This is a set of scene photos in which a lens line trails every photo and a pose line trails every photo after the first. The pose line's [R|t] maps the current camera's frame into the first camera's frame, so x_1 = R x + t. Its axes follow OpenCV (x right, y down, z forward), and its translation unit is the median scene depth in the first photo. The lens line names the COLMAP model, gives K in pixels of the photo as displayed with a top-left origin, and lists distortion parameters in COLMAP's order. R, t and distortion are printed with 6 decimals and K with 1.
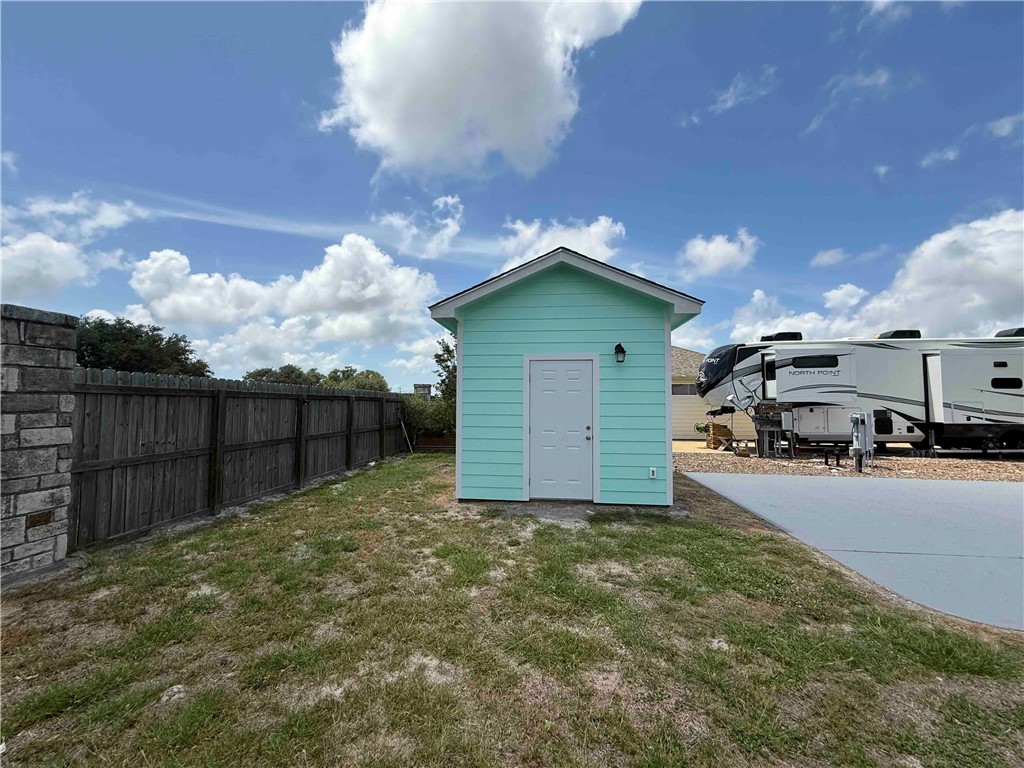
lens RADIAL K [[404.5, 0, 506.4], [0, 404.5, 377.6], [0, 0, 1]] dist [-0.000028, 0.000415]
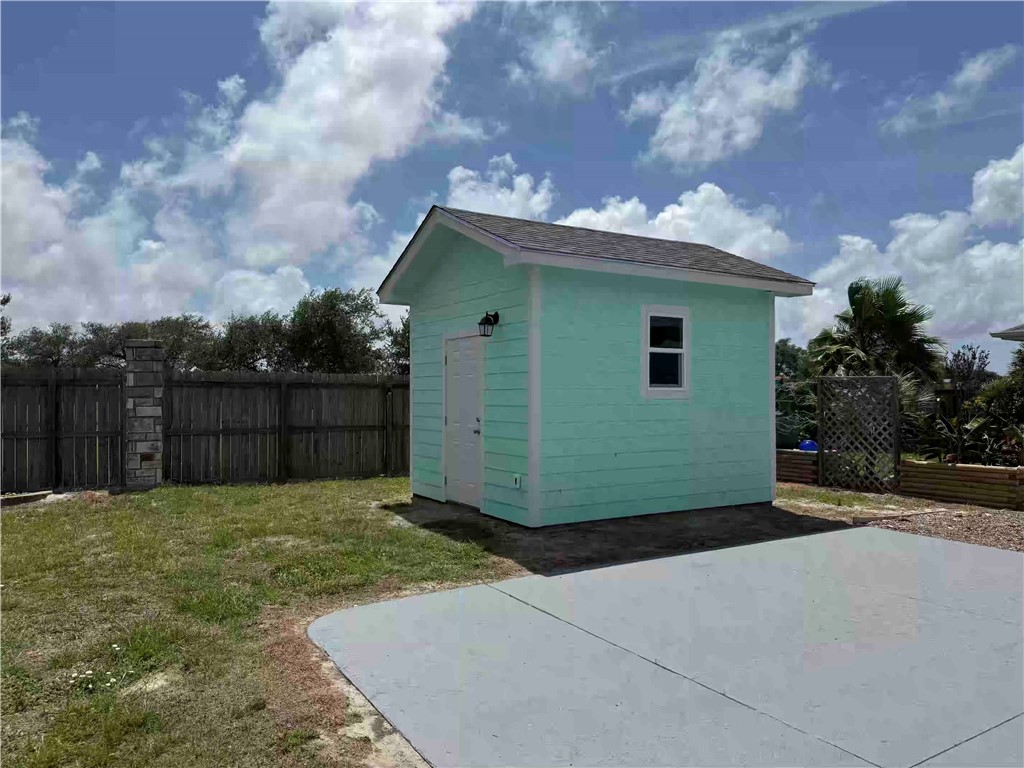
lens RADIAL K [[706.4, 0, 521.0], [0, 706.4, 387.8], [0, 0, 1]] dist [0.010076, -0.000106]
pose [[0.630649, -0.012303, -0.775970, 0.666235], [0.053058, 0.998218, 0.027296, 0.013339], [0.774252, -0.058386, 0.630178, 0.094129]]
